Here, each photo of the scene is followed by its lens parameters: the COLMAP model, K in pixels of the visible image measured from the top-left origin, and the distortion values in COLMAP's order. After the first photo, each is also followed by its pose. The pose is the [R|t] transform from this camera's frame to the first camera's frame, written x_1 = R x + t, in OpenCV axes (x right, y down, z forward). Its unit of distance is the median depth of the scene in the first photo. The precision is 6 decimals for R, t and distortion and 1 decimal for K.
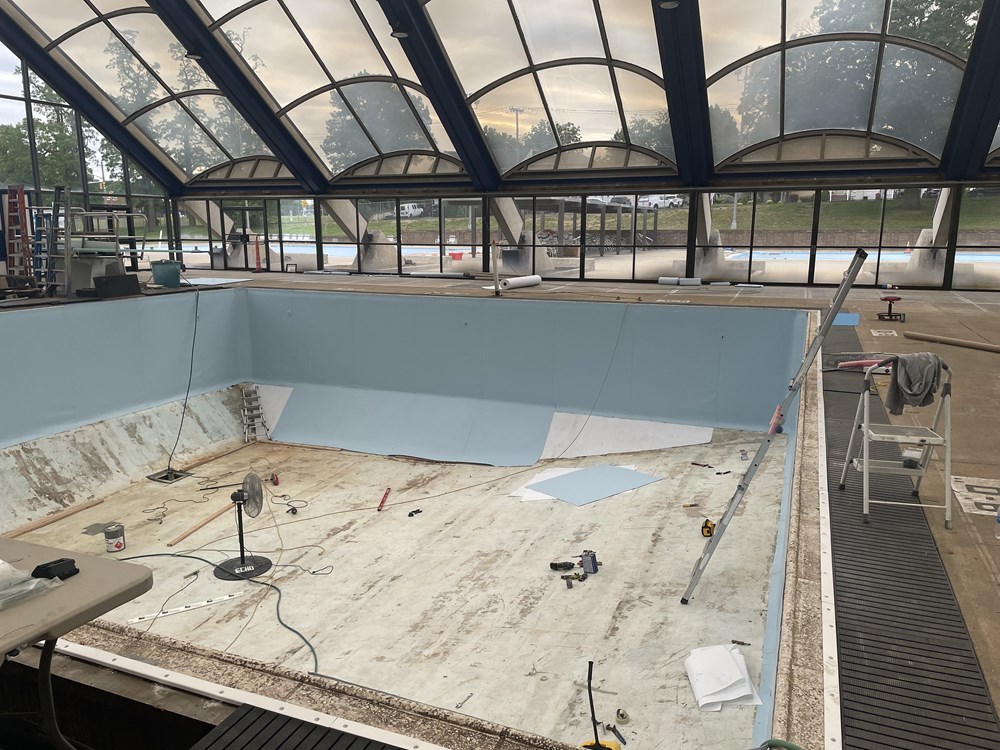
lens RADIAL K [[758.6, 0, 500.0], [0, 758.6, 375.0], [0, 0, 1]] dist [0.094784, -0.121432]
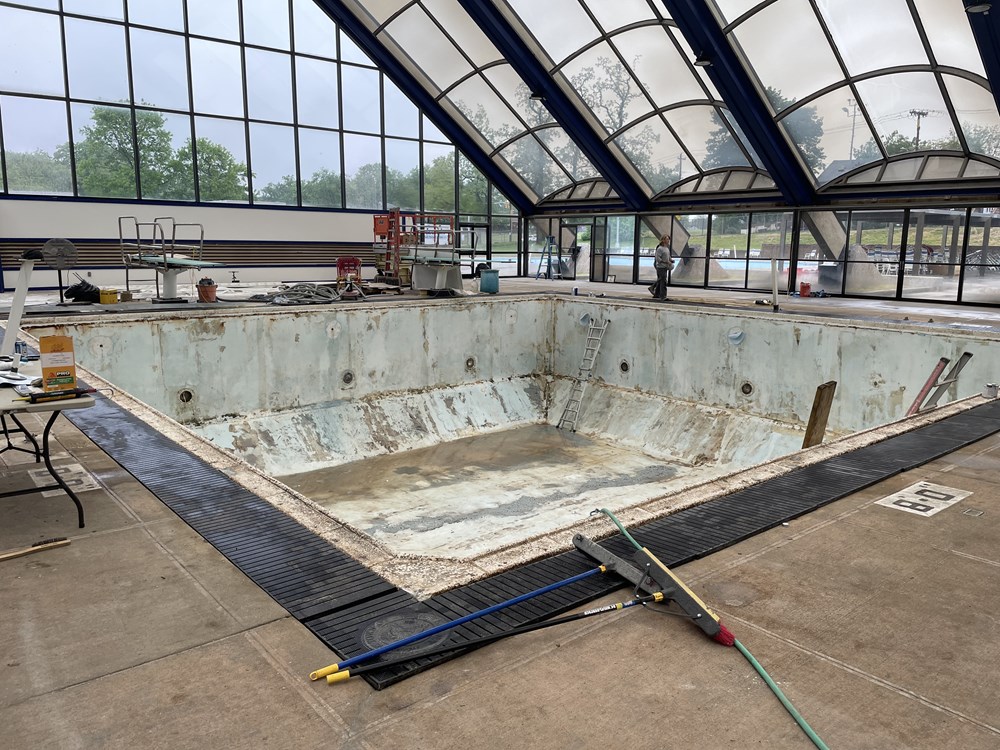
lens RADIAL K [[758.6, 0, 500.0], [0, 758.6, 375.0], [0, 0, 1]] dist [0.094784, -0.121432]
pose [[0.882303, 0.092052, -0.461592, 0.144947], [-0.100563, 0.994911, 0.006189, 0.009903], [0.459813, 0.040958, 0.887071, -0.053813]]
